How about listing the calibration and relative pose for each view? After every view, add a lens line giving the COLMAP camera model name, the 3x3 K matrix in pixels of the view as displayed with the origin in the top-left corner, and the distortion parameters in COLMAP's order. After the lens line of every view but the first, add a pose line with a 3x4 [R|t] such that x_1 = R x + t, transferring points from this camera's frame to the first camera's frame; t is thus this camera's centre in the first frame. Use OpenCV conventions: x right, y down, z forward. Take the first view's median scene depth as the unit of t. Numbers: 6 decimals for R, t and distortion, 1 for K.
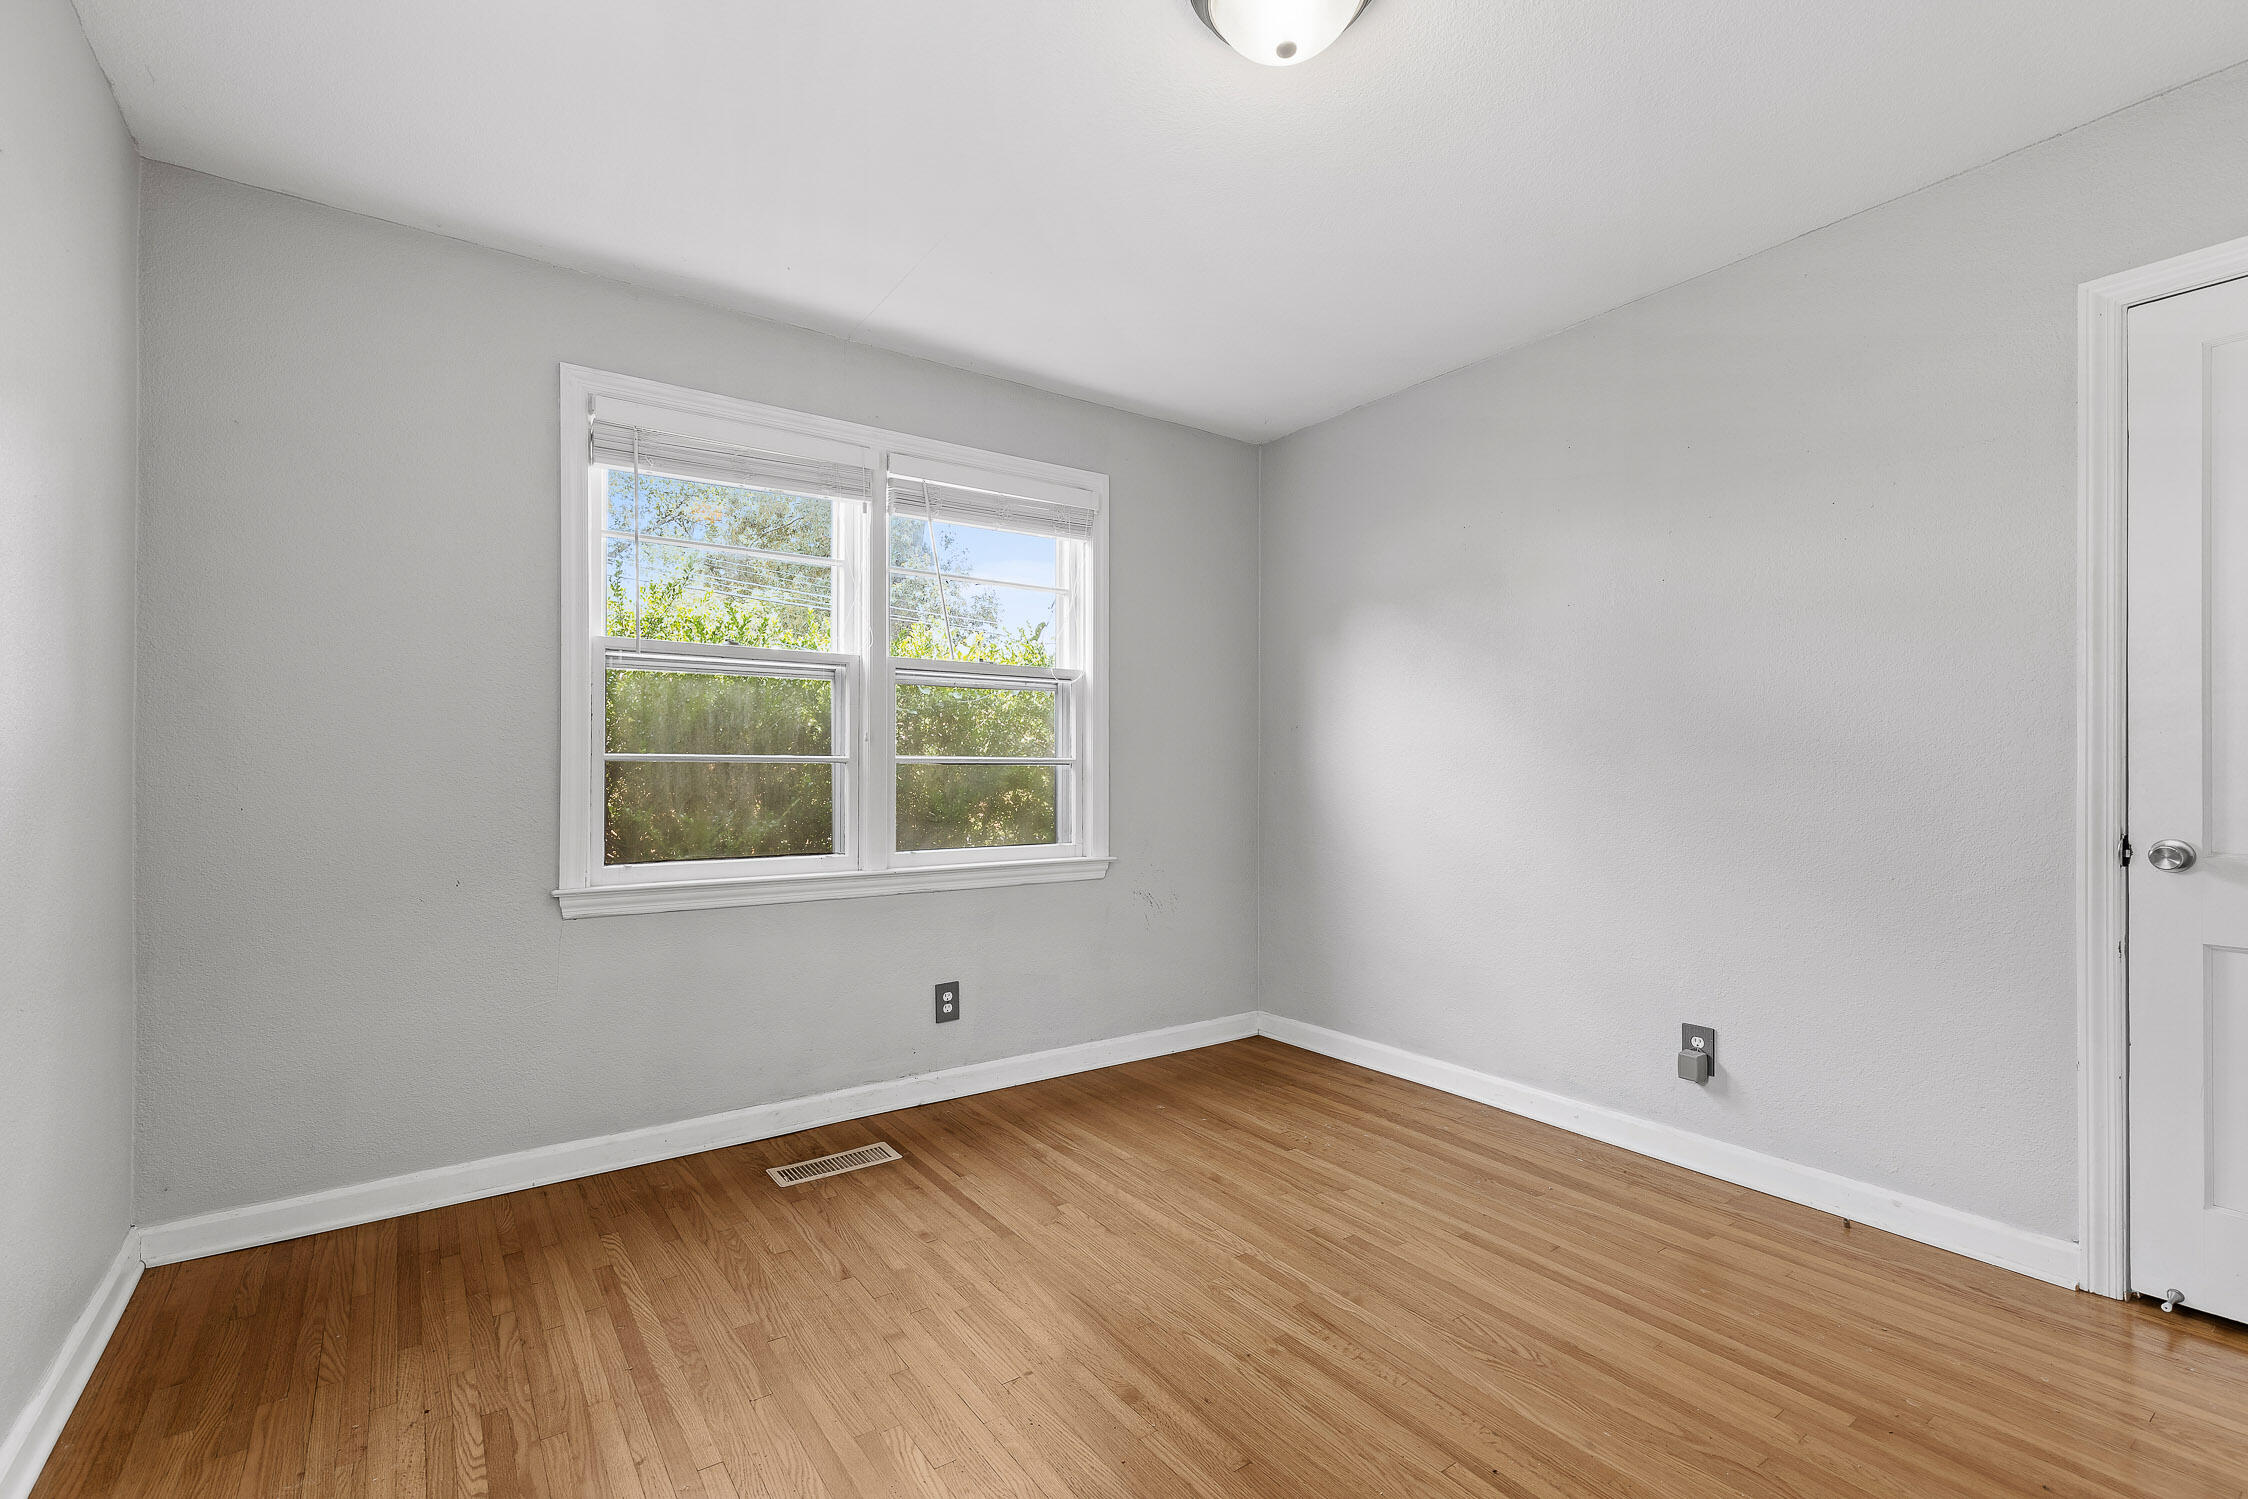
lens RADIAL K [[1023.0, 0, 1124.0], [0, 1023.0, 749.5], [0, 0, 1]] dist [-0.000523, -0.000473]
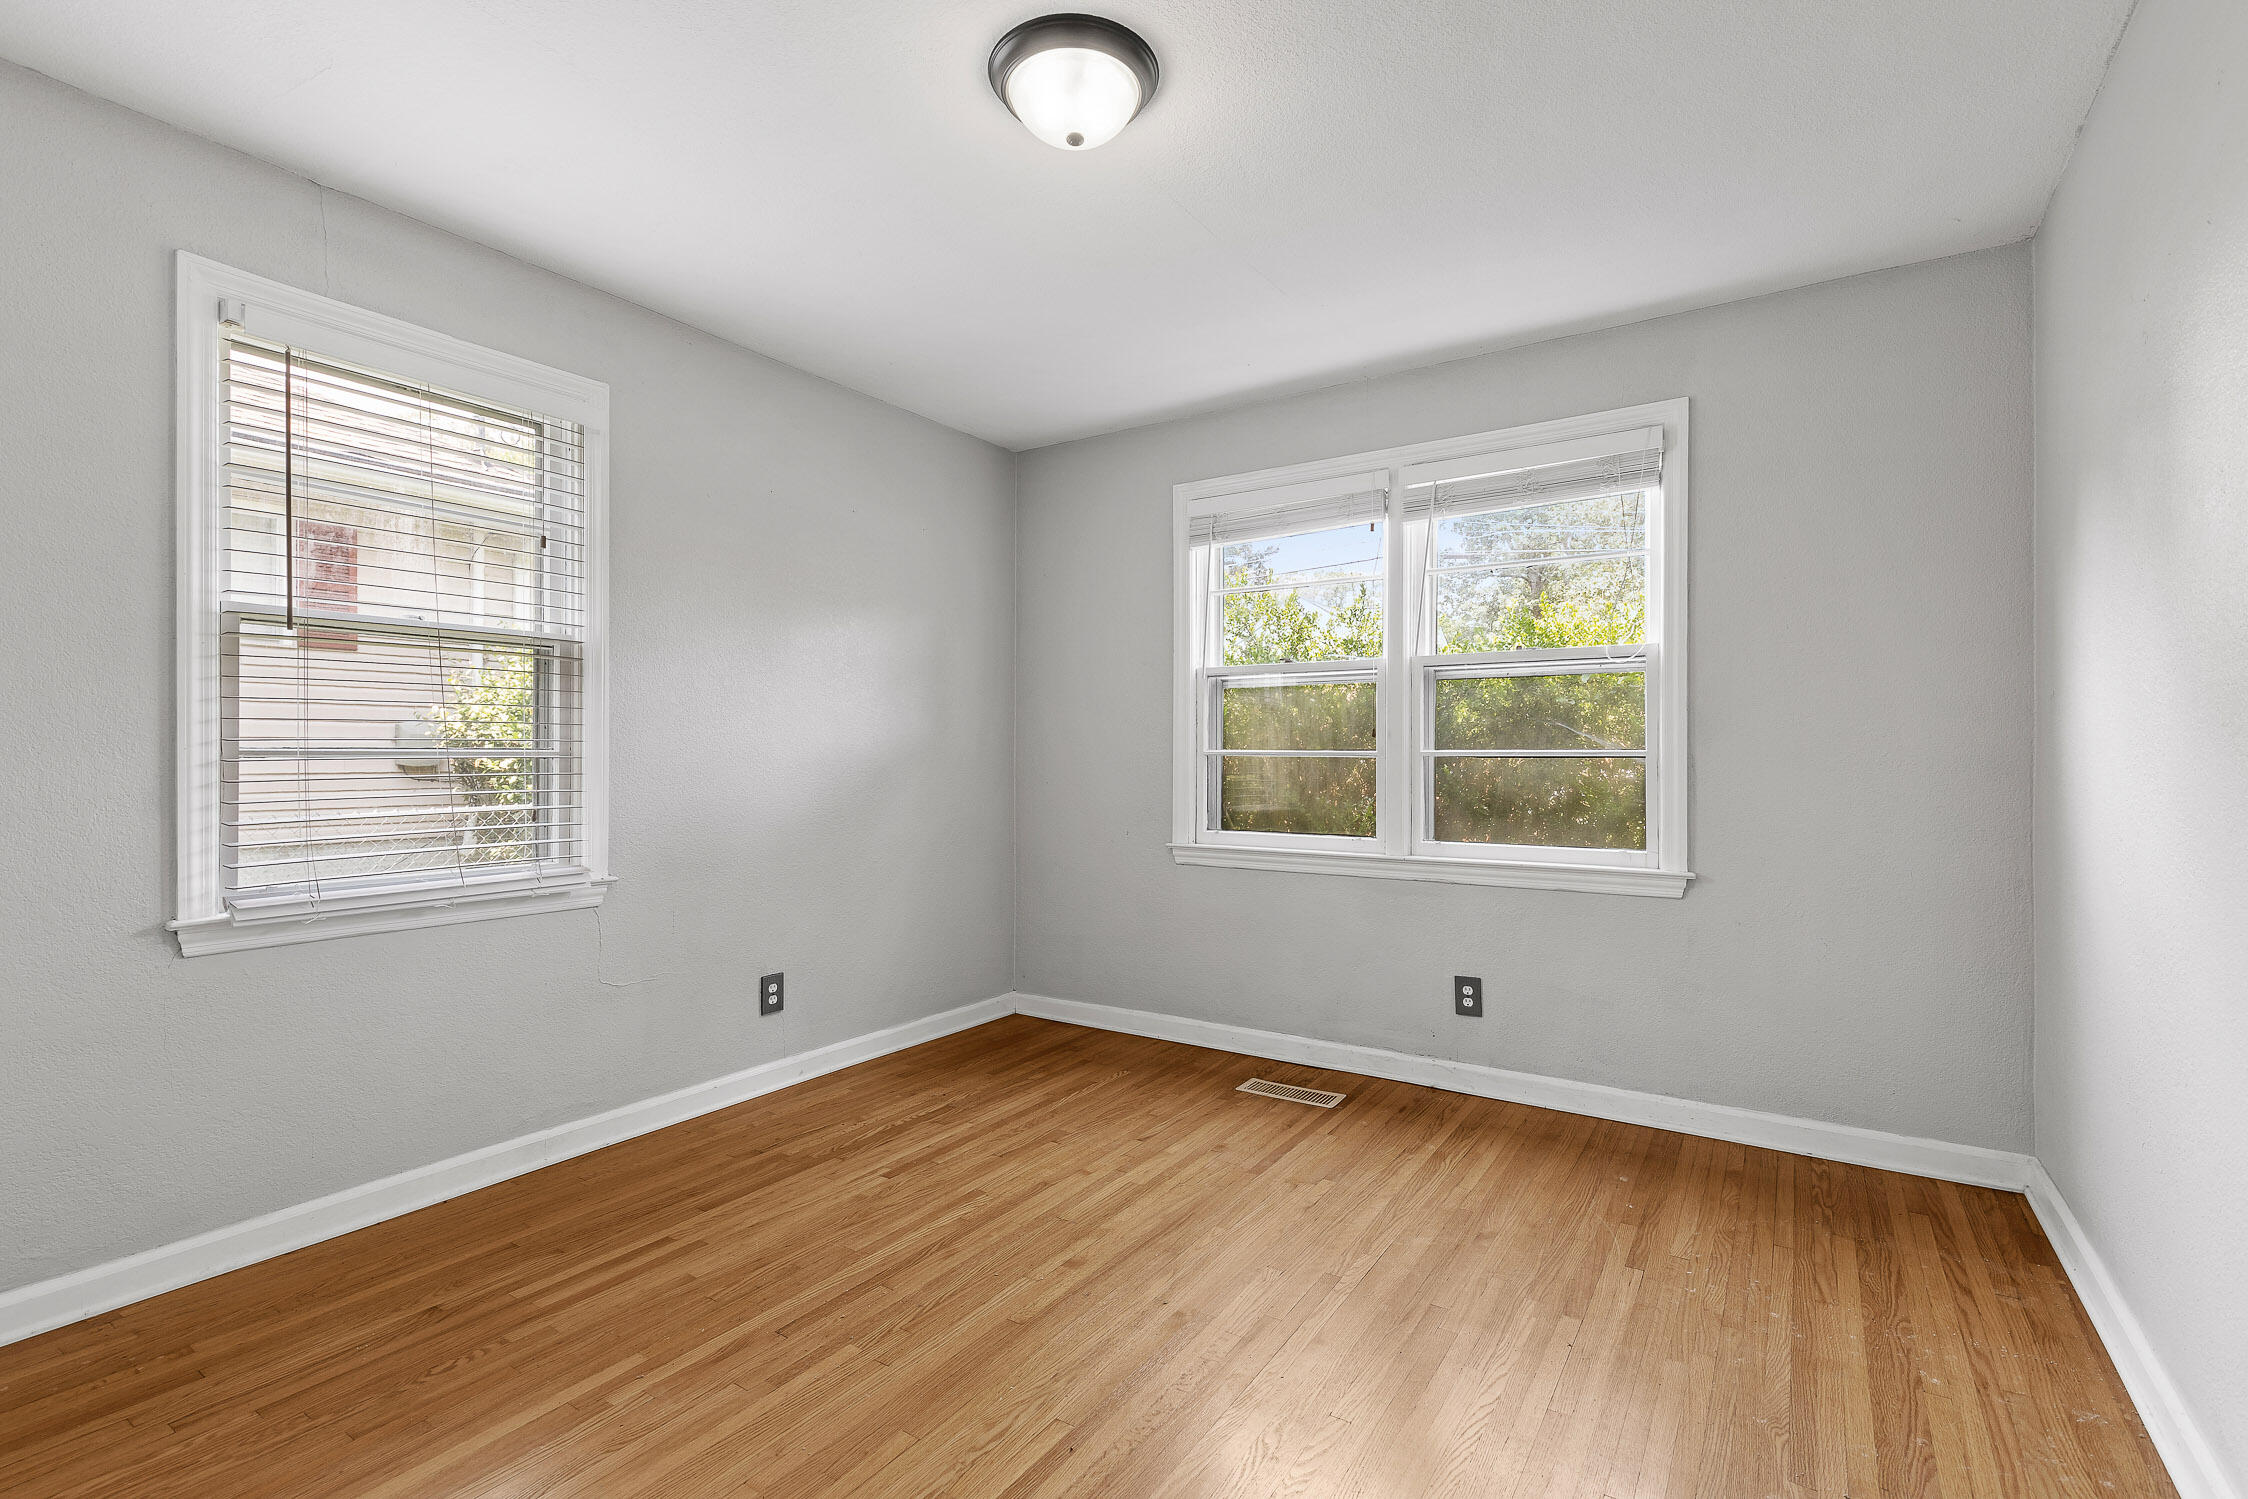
lens RADIAL K [[1023.0, 0, 1124.0], [0, 1023.0, 749.5], [0, 0, 1]] dist [-0.000523, -0.000473]
pose [[0.353193, -0.008943, -0.935508, 0.734486], [0.010171, 0.999932, -0.005719, 0.010174], [0.935495, -0.007495, 0.353260, 0.384430]]
